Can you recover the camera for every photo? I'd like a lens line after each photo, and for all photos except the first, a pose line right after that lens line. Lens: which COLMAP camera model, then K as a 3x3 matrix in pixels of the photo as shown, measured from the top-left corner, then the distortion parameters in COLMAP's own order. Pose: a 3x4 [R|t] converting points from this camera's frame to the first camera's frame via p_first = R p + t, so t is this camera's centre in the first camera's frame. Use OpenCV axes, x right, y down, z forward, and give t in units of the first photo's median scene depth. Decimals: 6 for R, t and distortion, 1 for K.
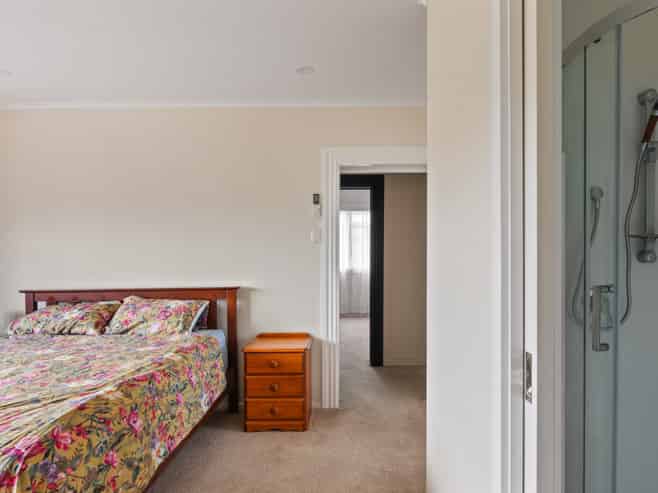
lens RADIAL K [[369.6, 0, 329.0], [0, 369.6, 246.5], [0, 0, 1]] dist [-0.001559, -0.001524]
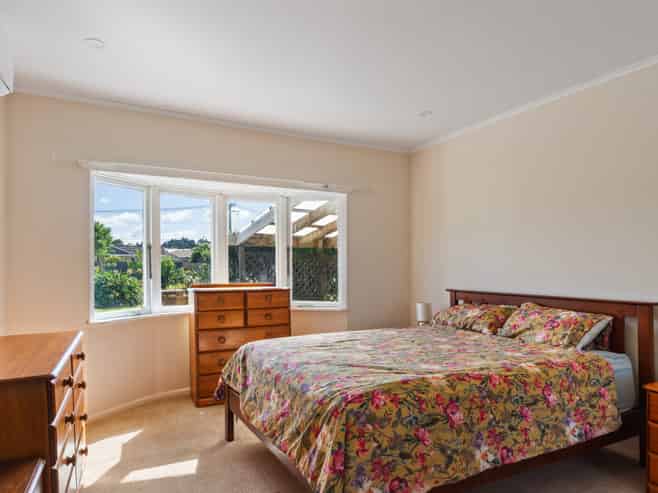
lens RADIAL K [[376.7, 0, 329.0], [0, 376.7, 246.5], [0, 0, 1]] dist [0.000642, 0.000045]
pose [[0.543550, -0.018610, -0.839170, 0.082048], [0.005281, 0.999810, -0.018752, 0.010913], [0.839360, 0.005761, 0.543545, 0.056771]]
